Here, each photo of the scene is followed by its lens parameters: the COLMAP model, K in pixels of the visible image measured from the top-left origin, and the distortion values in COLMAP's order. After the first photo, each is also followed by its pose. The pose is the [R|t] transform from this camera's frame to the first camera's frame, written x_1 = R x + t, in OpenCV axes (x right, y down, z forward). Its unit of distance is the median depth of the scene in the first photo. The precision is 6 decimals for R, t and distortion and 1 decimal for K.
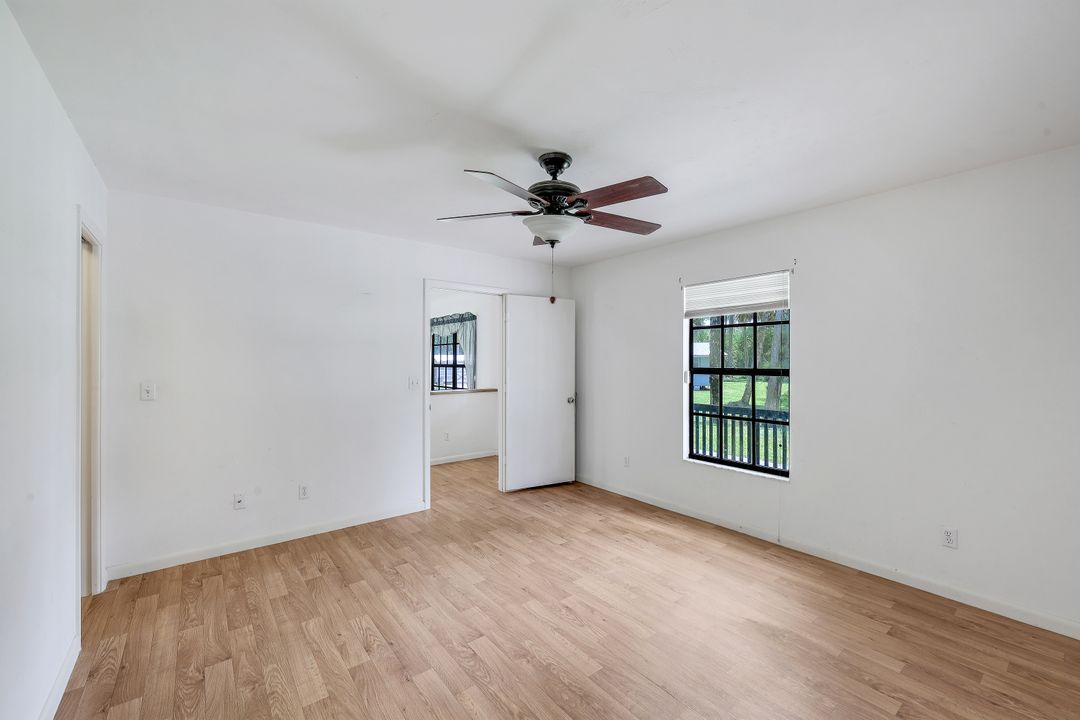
lens RADIAL K [[443.4, 0, 542.8], [0, 443.4, 359.5], [0, 0, 1]] dist [0.000678, -0.000313]
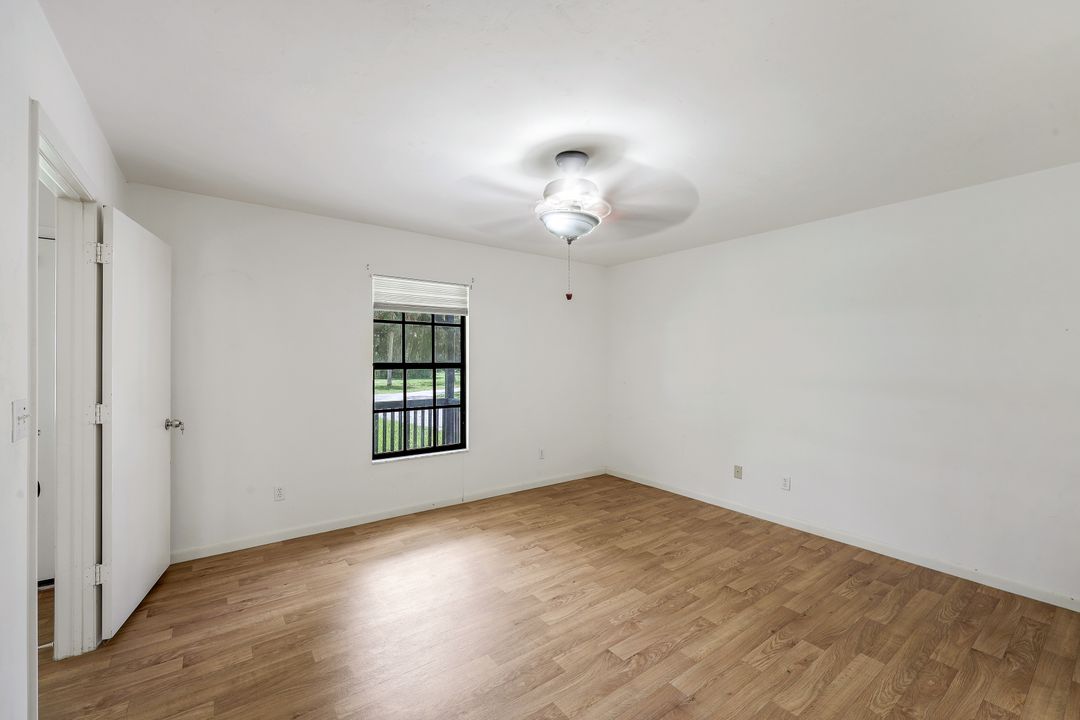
lens RADIAL K [[443.4, 0, 542.8], [0, 443.4, 359.5], [0, 0, 1]] dist [0.000678, -0.000313]
pose [[0.024256, -0.003840, 0.999698, -0.646084], [-0.007646, 0.999963, 0.004027, 0.004714], [-0.999677, -0.007741, 0.024225, 0.676496]]
